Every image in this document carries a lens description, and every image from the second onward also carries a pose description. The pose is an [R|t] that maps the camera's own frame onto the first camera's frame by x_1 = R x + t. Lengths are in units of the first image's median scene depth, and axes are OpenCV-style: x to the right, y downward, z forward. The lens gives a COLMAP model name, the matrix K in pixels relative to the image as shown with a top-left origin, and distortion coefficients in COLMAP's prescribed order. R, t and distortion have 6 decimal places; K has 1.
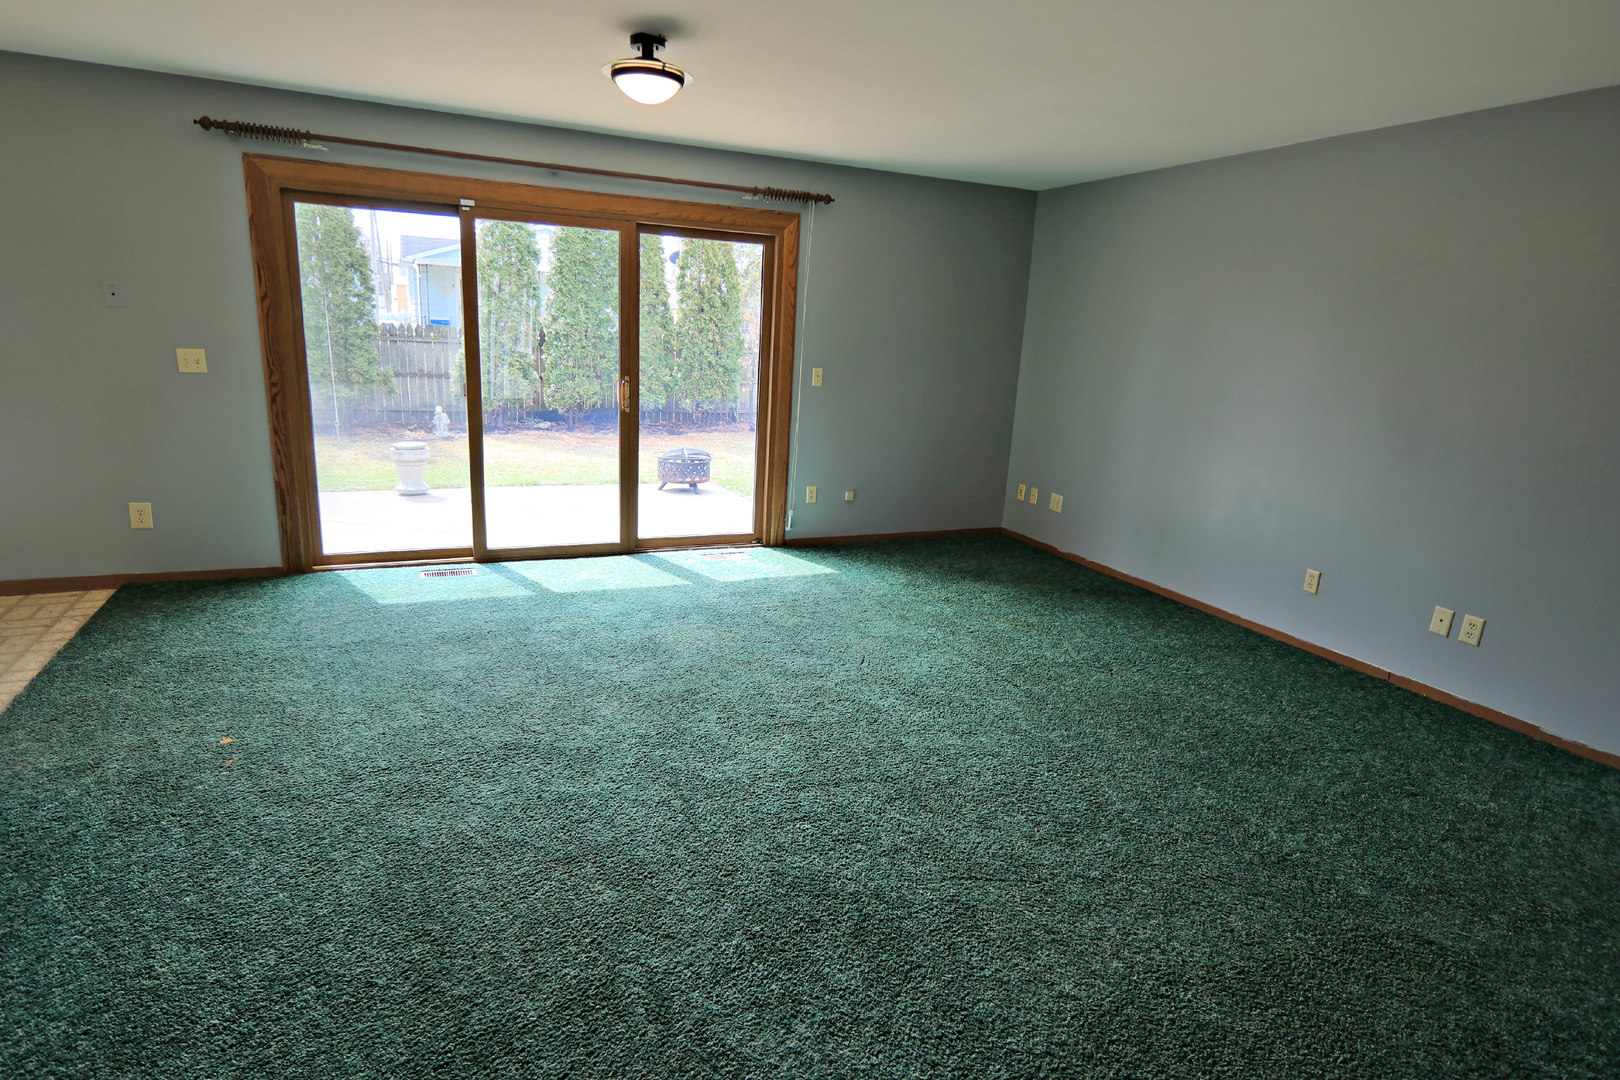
lens RADIAL K [[875.9, 0, 806.2], [0, 875.9, 531.3], [0, 0, 1]] dist [0.009760, 0.000434]
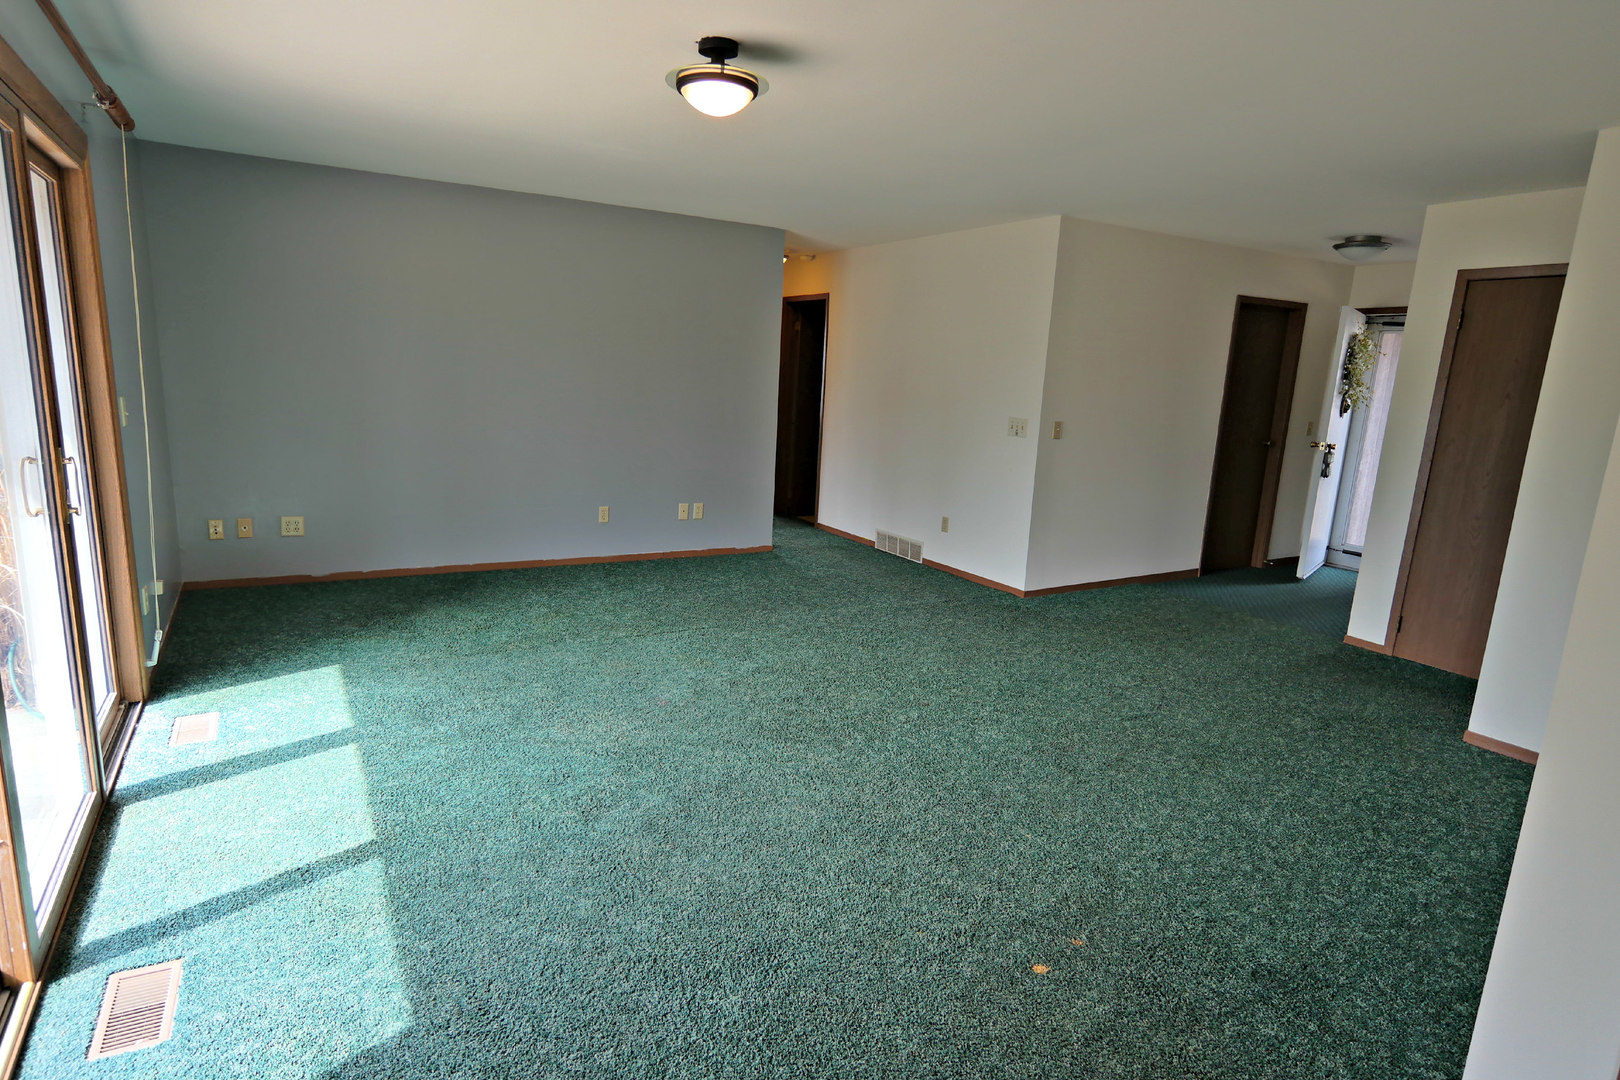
lens RADIAL K [[875.9, 0, 803.7], [0, 875.9, 545.3], [0, 0, 1]] dist [0.009760, 0.000434]
pose [[-0.084823, -0.251413, 0.964156, -0.741913], [0.179864, 0.947884, 0.262994, -0.188244], [-0.980028, 0.195725, -0.035182, 0.677037]]
